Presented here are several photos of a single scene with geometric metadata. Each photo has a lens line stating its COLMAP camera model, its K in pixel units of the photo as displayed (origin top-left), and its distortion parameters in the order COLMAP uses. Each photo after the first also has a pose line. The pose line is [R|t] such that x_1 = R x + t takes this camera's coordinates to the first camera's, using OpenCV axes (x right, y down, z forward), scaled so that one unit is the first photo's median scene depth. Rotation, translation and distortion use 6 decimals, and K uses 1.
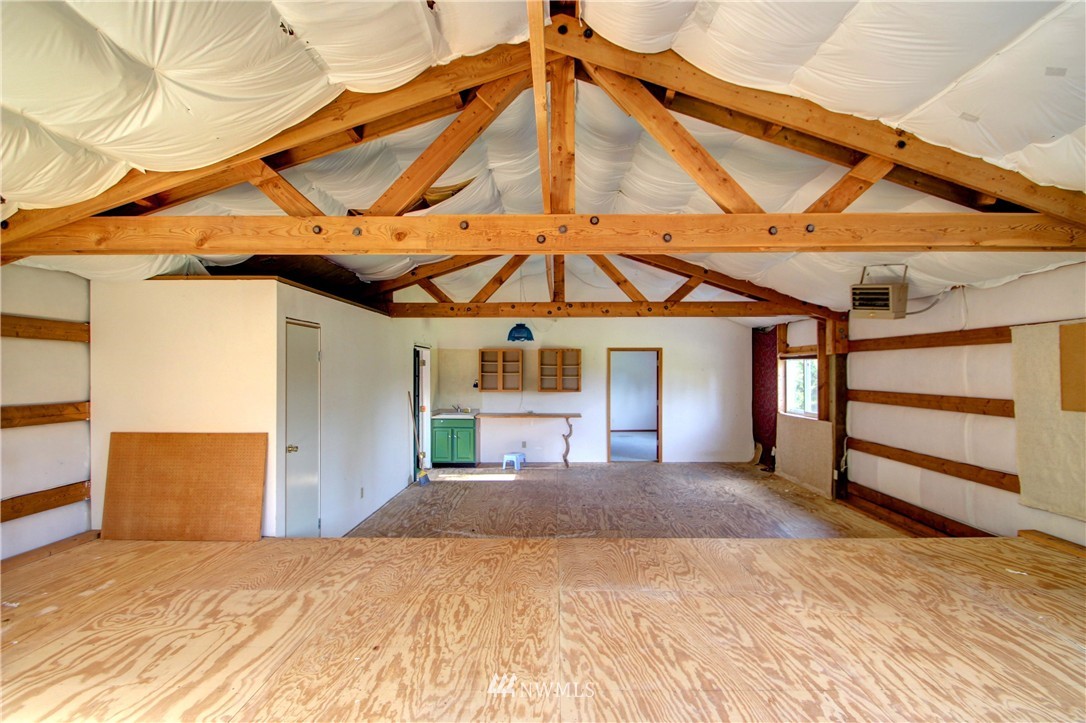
lens RADIAL K [[508.8, 0, 547.5], [0, 508.8, 365.4], [0, 0, 1]] dist [0.003658, -0.010973]
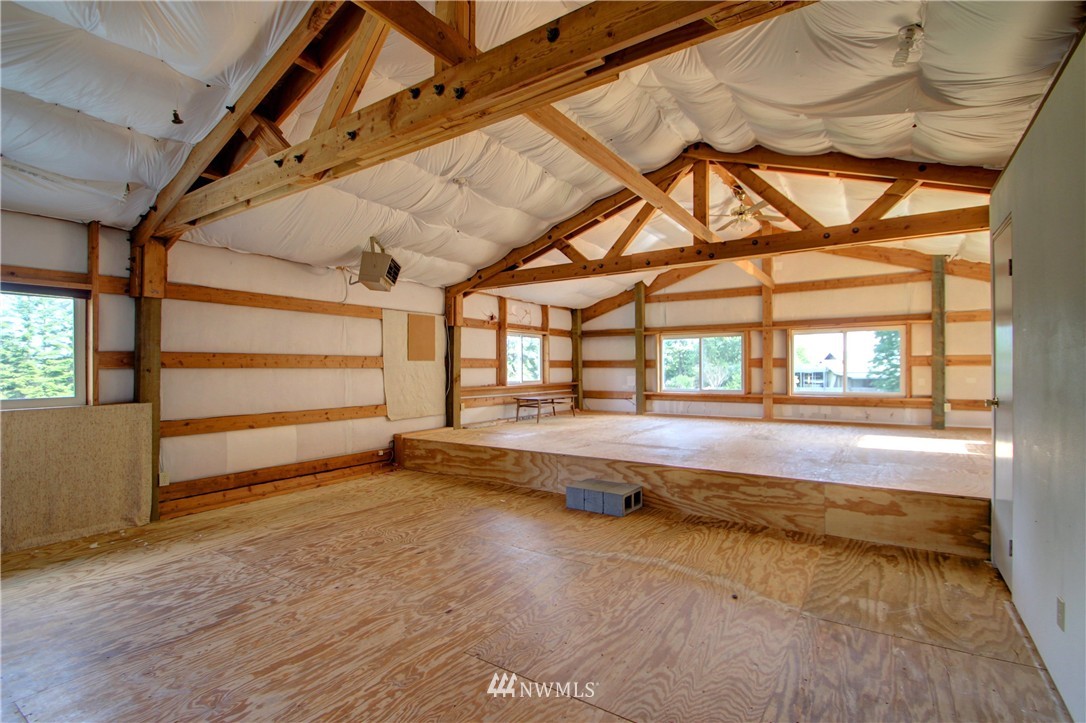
lens RADIAL K [[508.8, 0, 548.8], [0, 508.8, 365.8], [0, 0, 1]] dist [0.003658, -0.010973]
pose [[-0.838415, 0.006891, 0.544989, -0.252382], [0.000517, 0.999930, -0.011848, 0.082586], [-0.545032, -0.009652, -0.838360, 1.435878]]
